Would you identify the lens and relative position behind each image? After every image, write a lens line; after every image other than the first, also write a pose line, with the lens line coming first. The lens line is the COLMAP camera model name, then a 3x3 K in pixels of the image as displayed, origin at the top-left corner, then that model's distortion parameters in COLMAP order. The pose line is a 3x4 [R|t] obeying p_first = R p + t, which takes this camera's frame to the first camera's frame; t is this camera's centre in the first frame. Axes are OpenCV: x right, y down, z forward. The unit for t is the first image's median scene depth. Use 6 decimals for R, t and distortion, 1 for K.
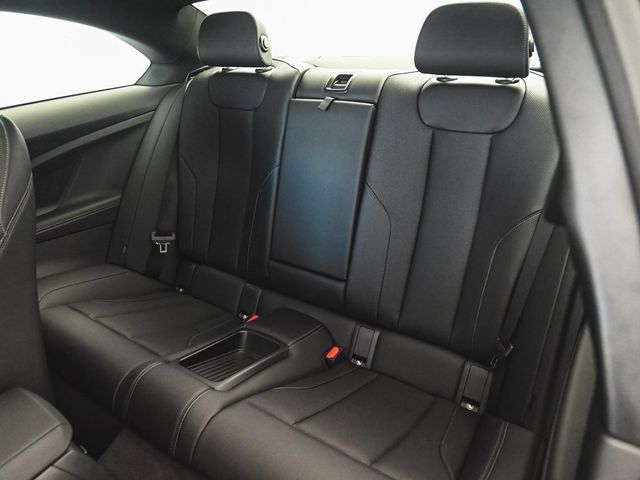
lens RADIAL K [[475.5, 0, 320.0], [0, 475.5, 240.0], [0, 0, 1]] dist [-0.033917, 0.005907]
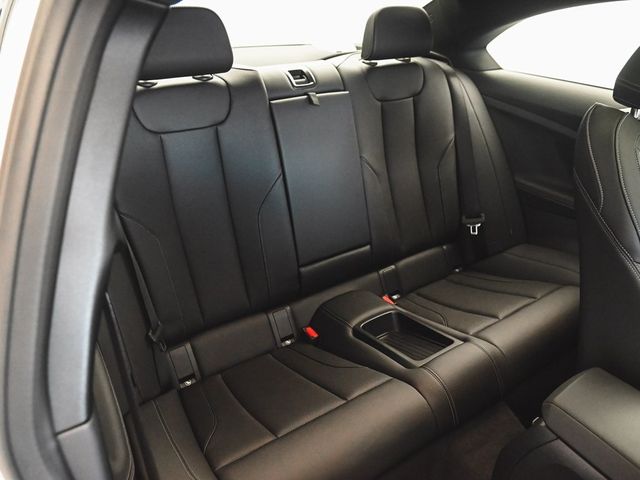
lens RADIAL K [[438.5, 0, 320.0], [0, 438.5, 240.0], [0, 0, 1]] dist [-0.030113, 0.000383]
pose [[0.427584, -0.404087, 0.808632, -0.851438], [0.395485, 0.887999, 0.234626, -0.215270], [-0.812874, 0.219480, 0.539504, 0.499897]]
